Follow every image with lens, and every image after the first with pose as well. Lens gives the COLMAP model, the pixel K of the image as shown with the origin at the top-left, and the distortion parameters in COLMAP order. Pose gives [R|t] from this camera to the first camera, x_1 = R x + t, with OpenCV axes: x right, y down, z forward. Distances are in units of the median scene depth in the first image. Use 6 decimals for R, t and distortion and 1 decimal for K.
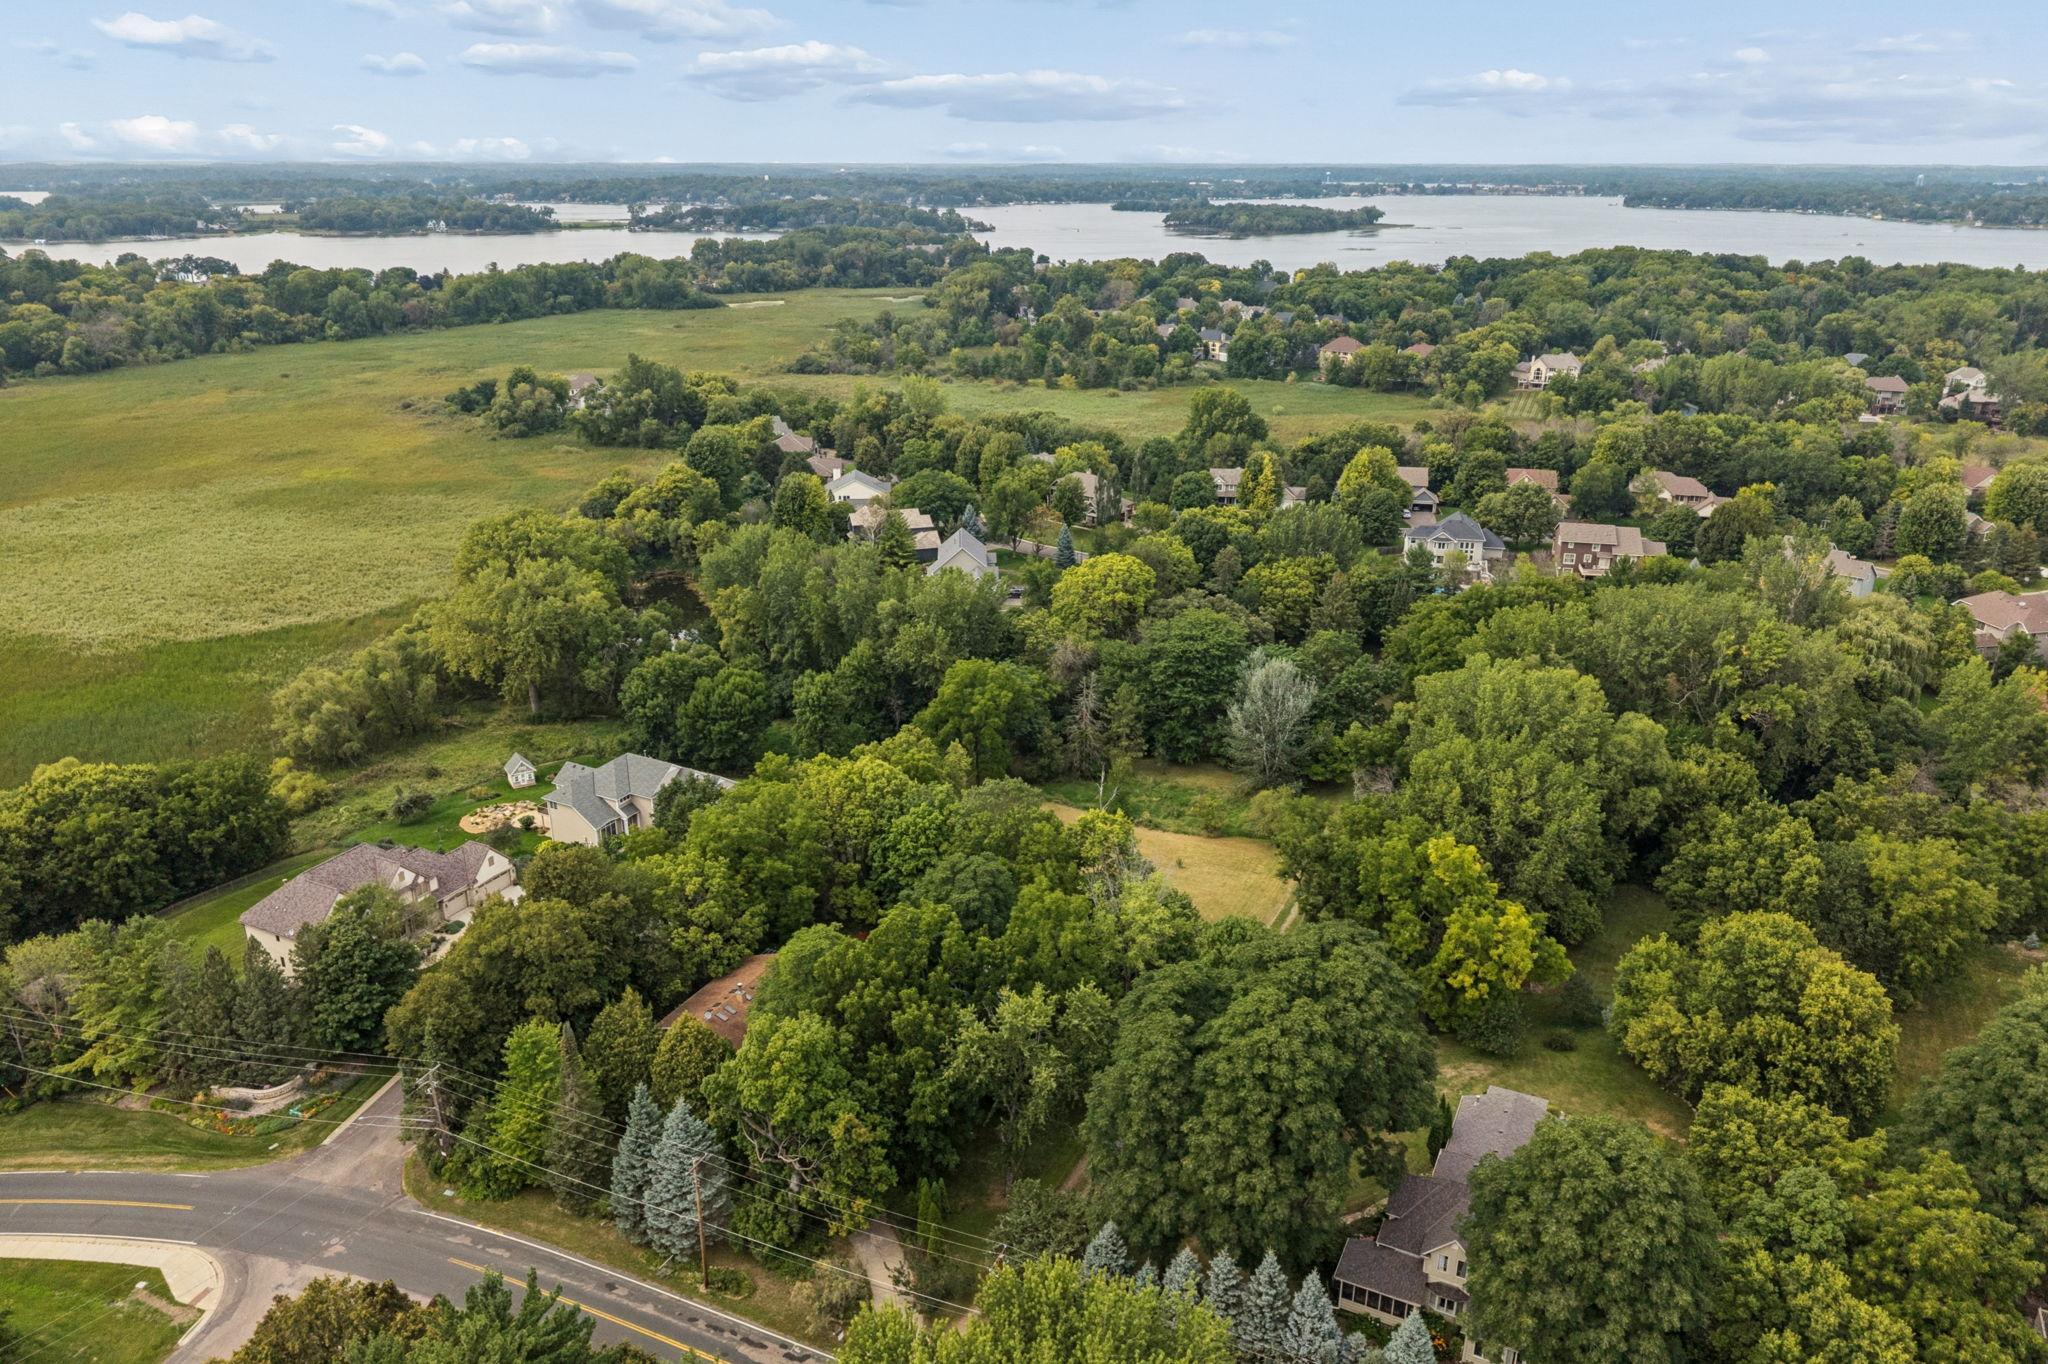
lens RADIAL K [[1391.8, 0, 1024.0], [0, 1391.8, 682.0], [0, 0, 1]] dist [0.027649, -0.033475]
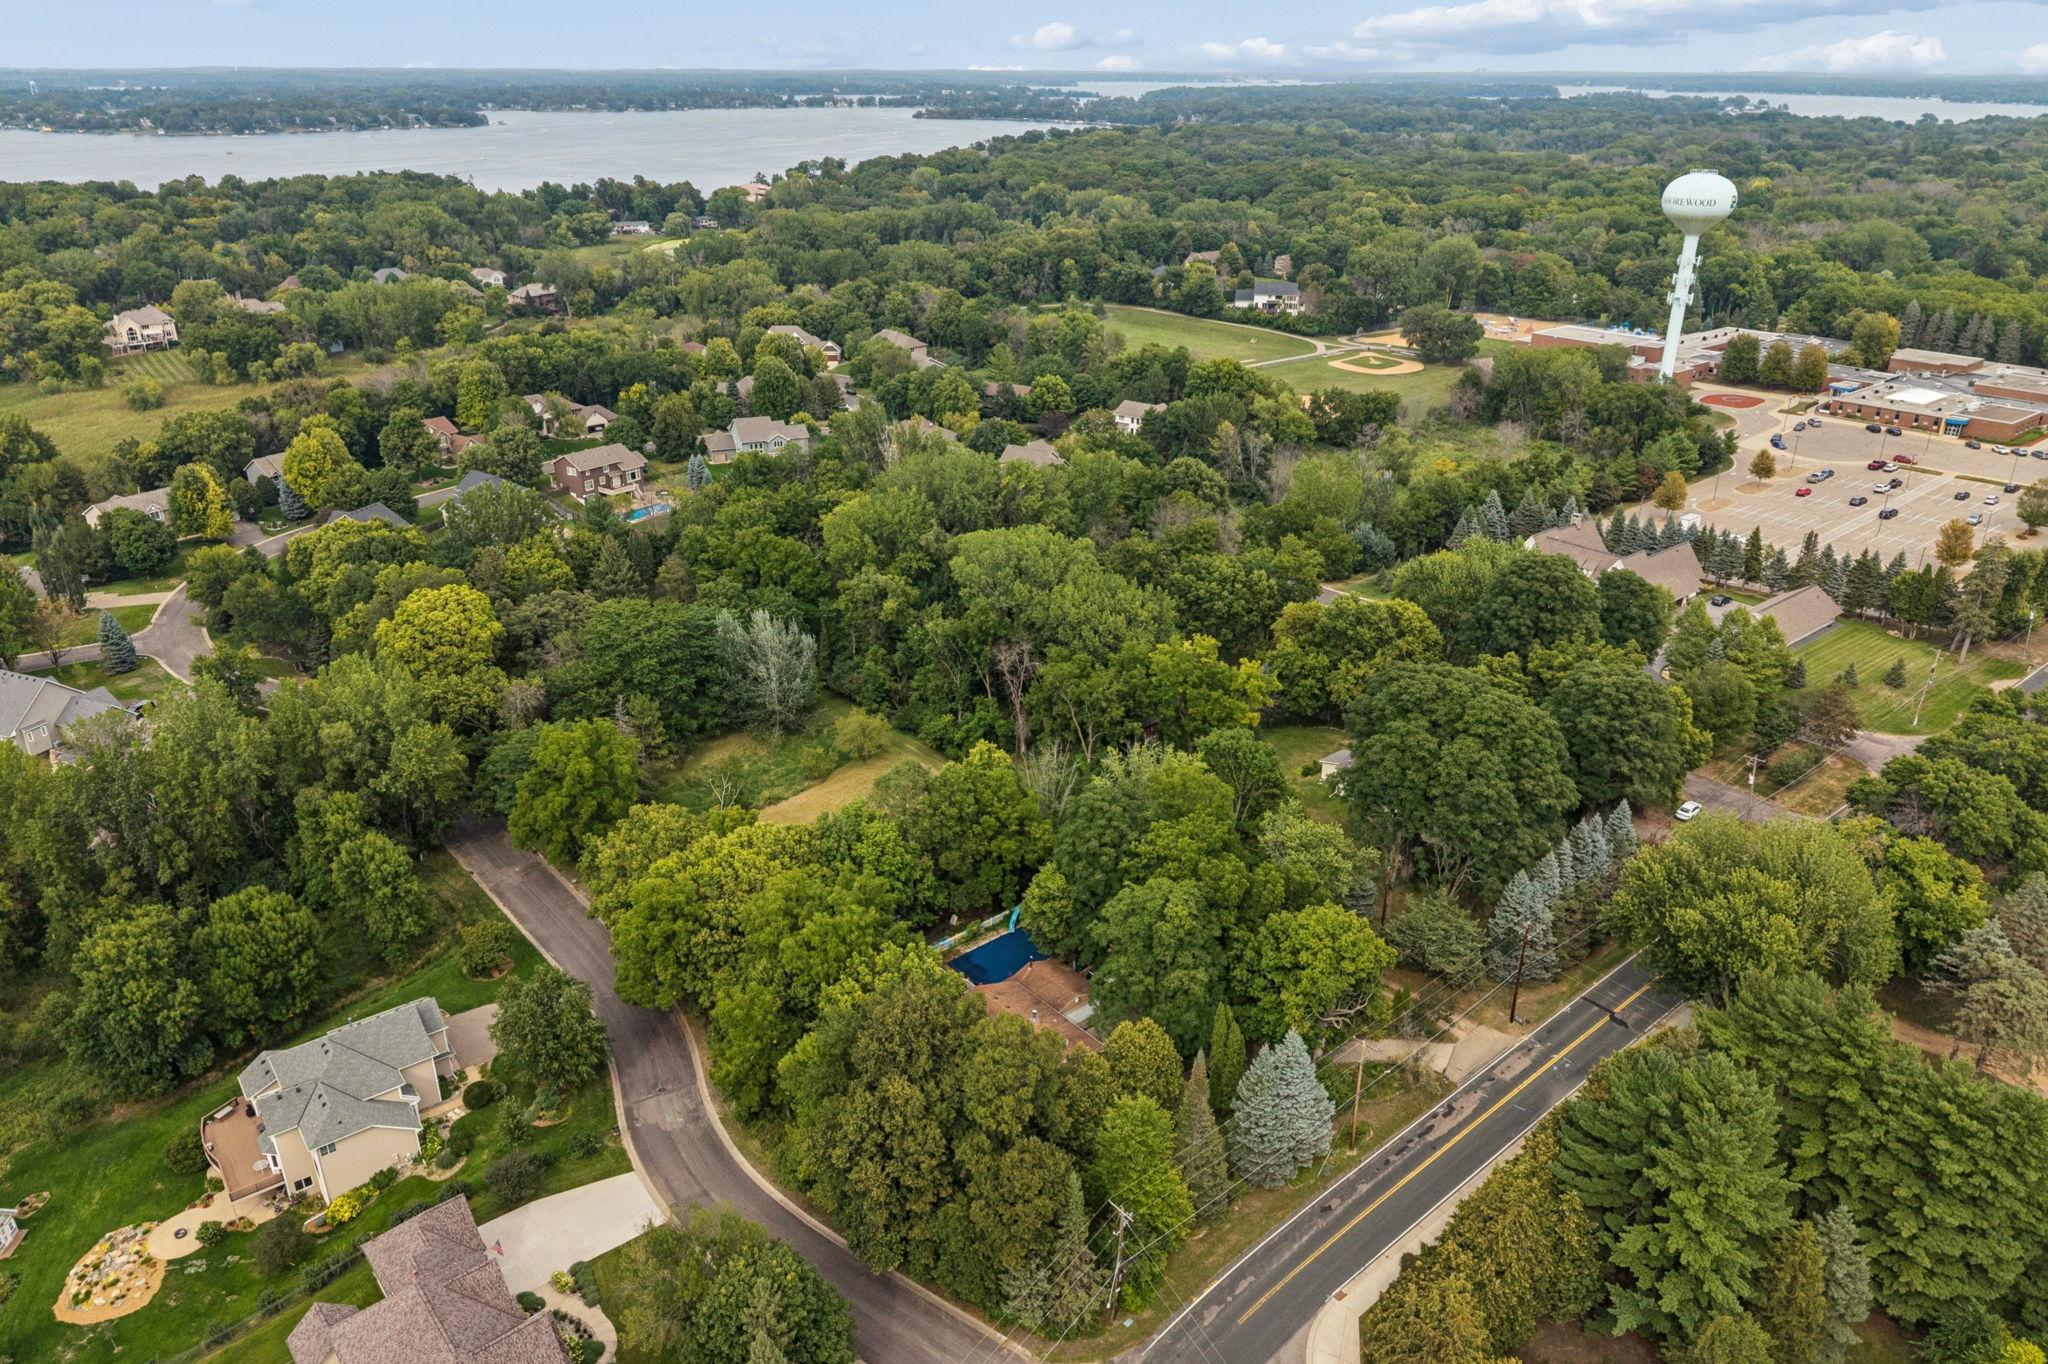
lens RADIAL K [[1391.8, 0, 1024.0], [0, 1391.8, 682.0], [0, 0, 1]] dist [0.027649, -0.033475]
pose [[0.402865, -0.370184, 0.837056, -0.248971], [0.317695, 0.914252, 0.251420, -0.065964], [-0.858353, 0.164640, 0.485926, 0.126504]]
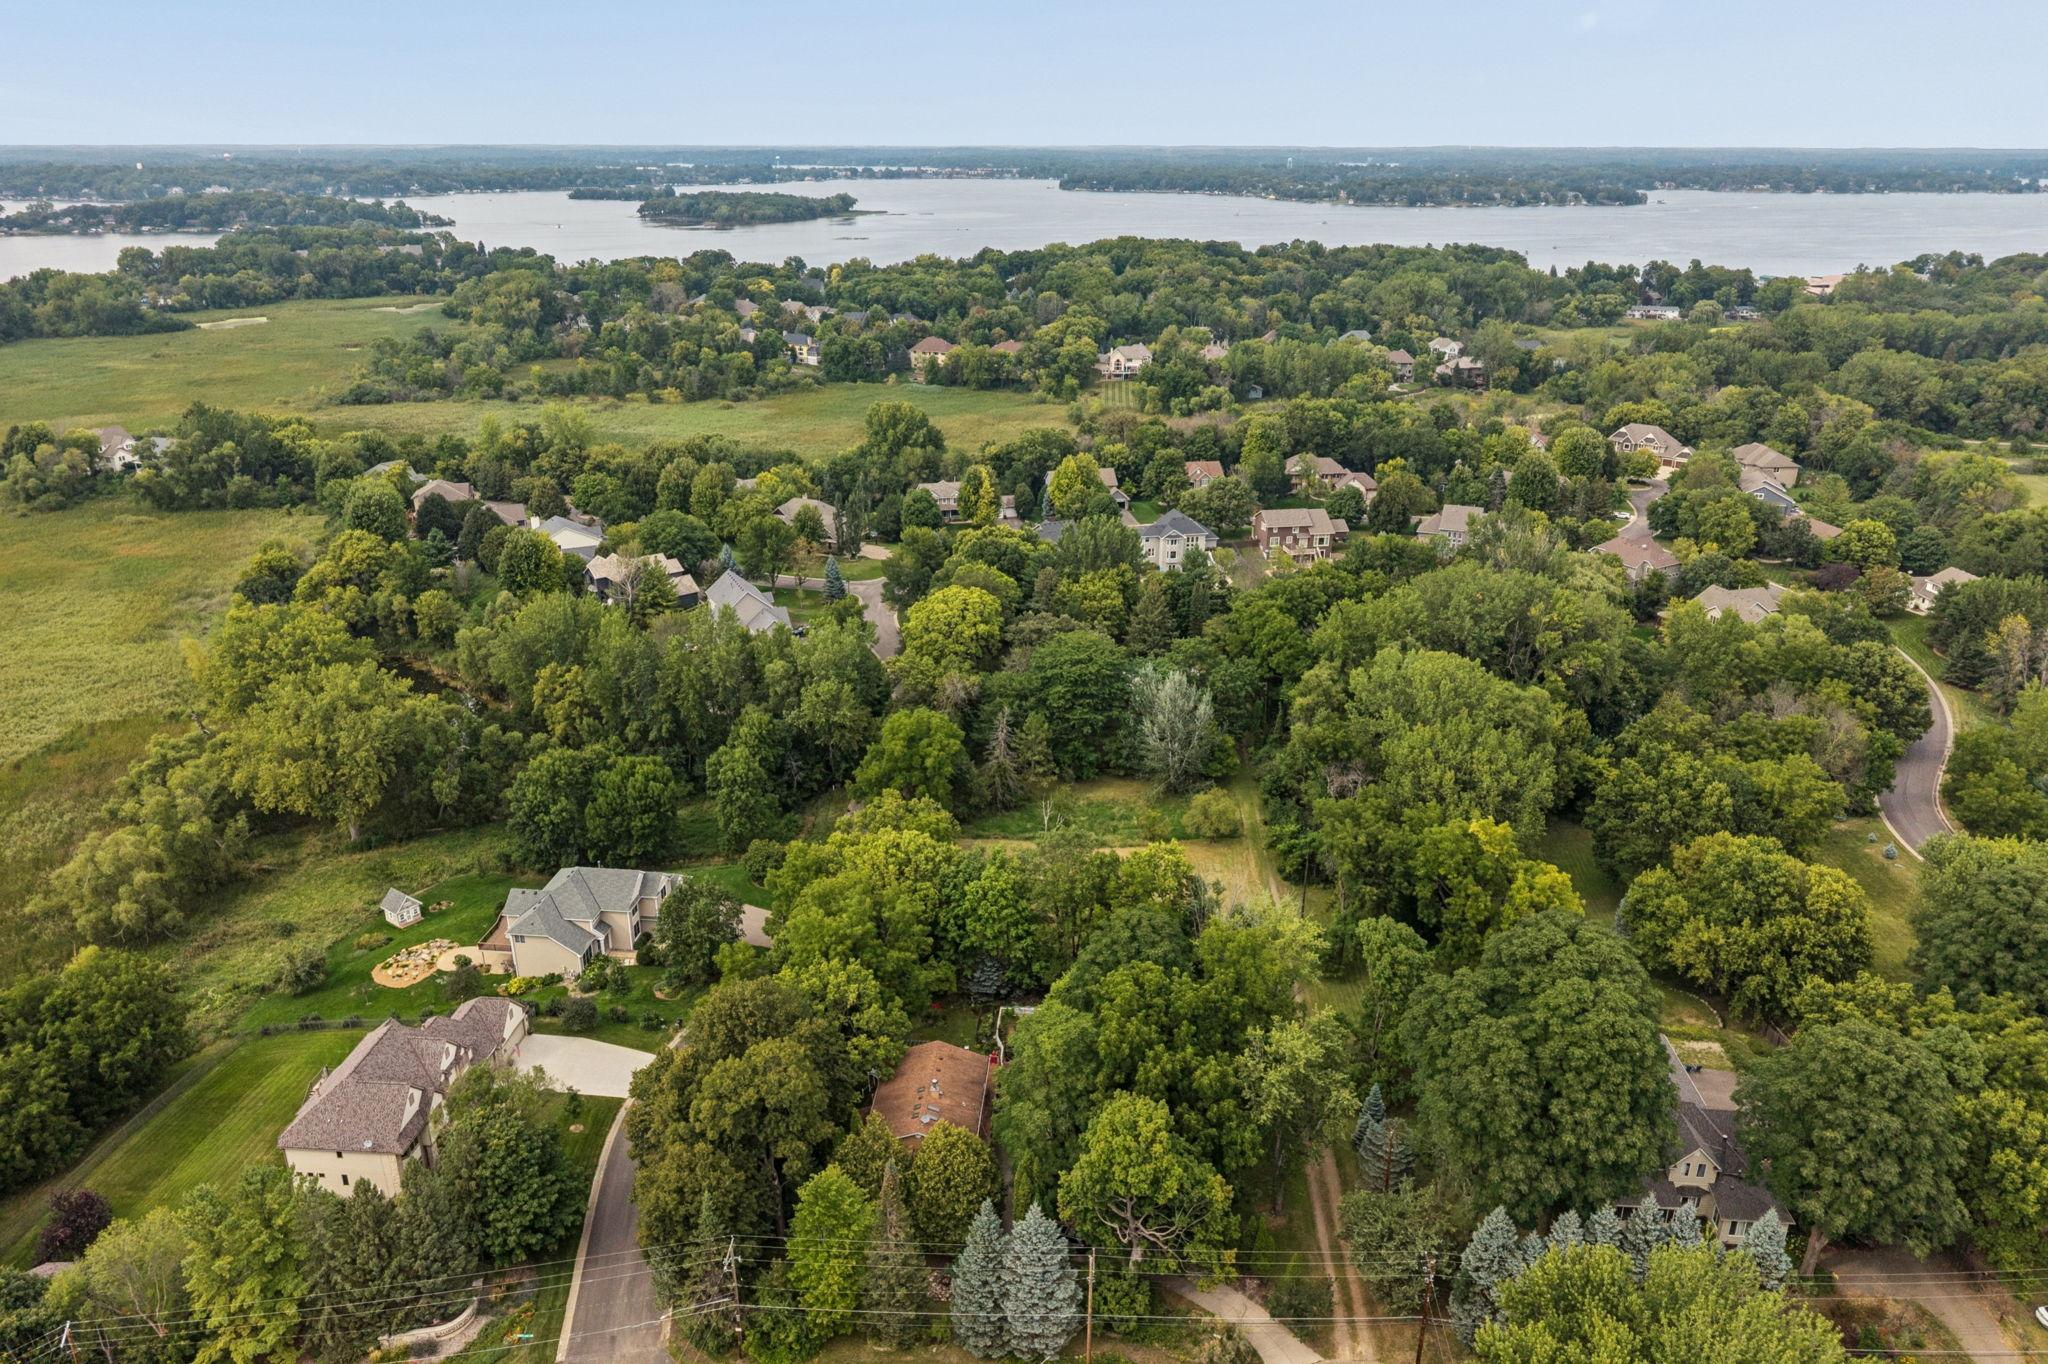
lens RADIAL K [[1391.8, 0, 1024.0], [0, 1391.8, 682.0], [0, 0, 1]] dist [0.027649, -0.033475]
pose [[0.928667, -0.135001, 0.345474, -0.117616], [0.130699, 0.990774, 0.035836, -0.024758], [-0.347124, 0.011873, 0.937744, 0.009088]]
